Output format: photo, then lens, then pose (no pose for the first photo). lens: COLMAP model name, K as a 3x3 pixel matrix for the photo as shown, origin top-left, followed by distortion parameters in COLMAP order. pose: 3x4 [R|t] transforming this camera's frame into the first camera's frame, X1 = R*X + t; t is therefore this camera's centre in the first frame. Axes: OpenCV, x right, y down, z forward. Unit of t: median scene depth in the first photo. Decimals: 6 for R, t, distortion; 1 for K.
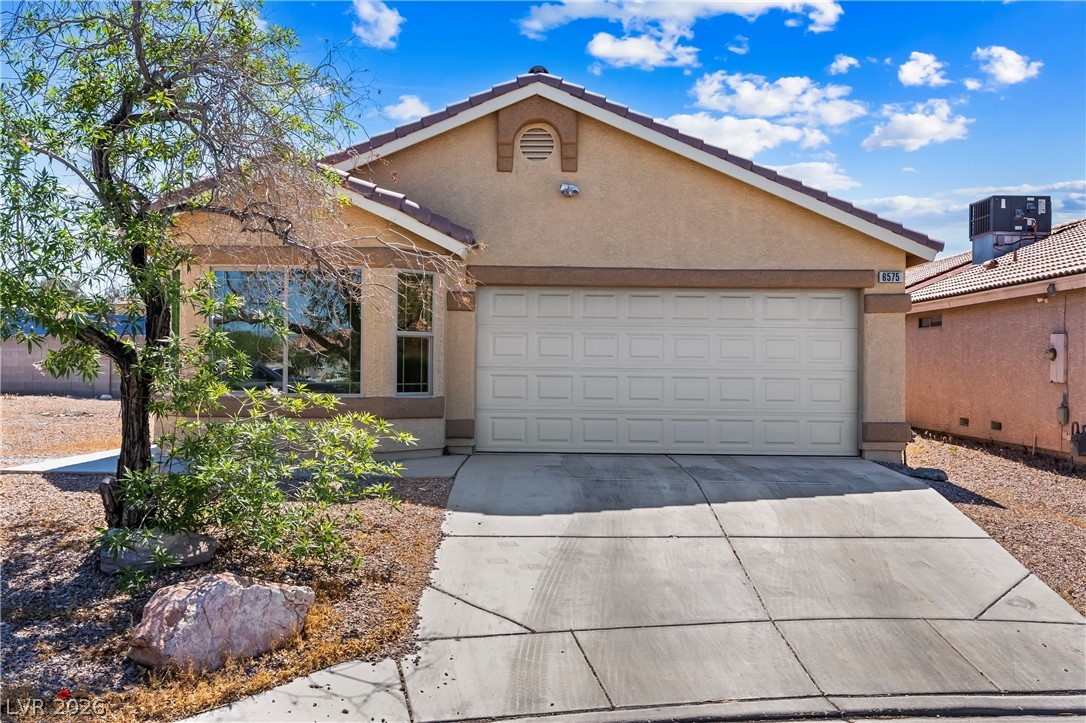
lens RADIAL K [[930.8, 0, 543.0], [0, 930.8, 361.5], [0, 0, 1]] dist [0.001485, 0.002480]
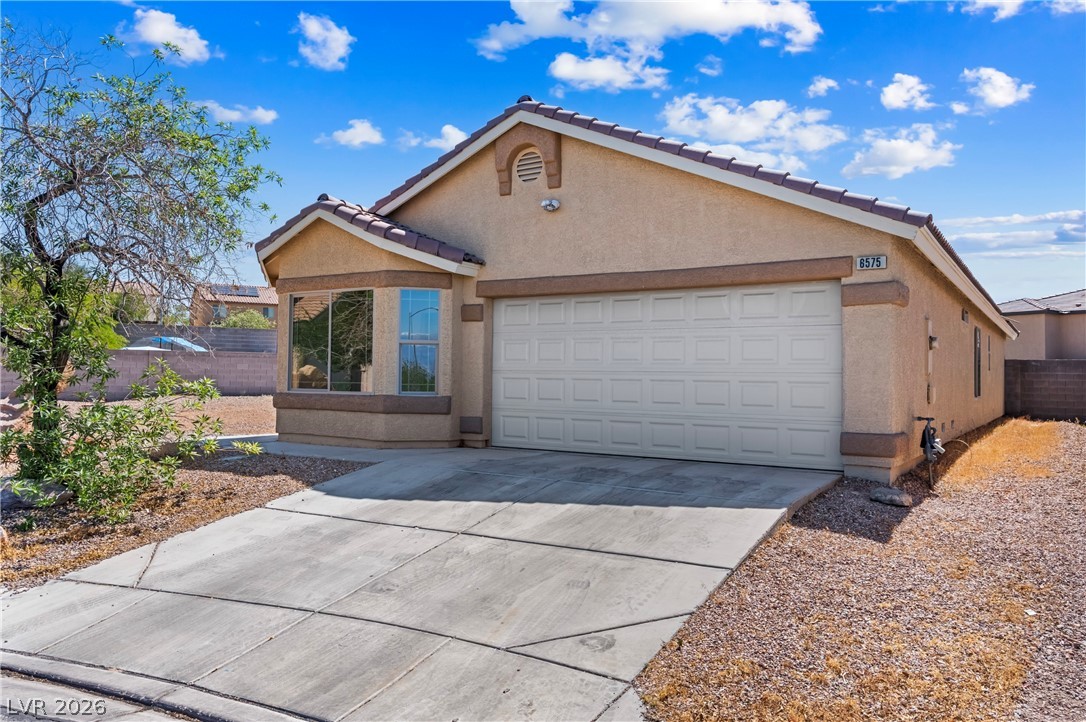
lens RADIAL K [[791.4, 0, 543.0], [0, 791.4, 361.0], [0, 0, 1]] dist [0.006174, 0.002377]
pose [[0.847118, -0.010991, -0.531291, 0.499963], [-0.001637, 0.999727, -0.023292, 0.016666], [0.531402, 0.020601, 0.846869, 0.225088]]
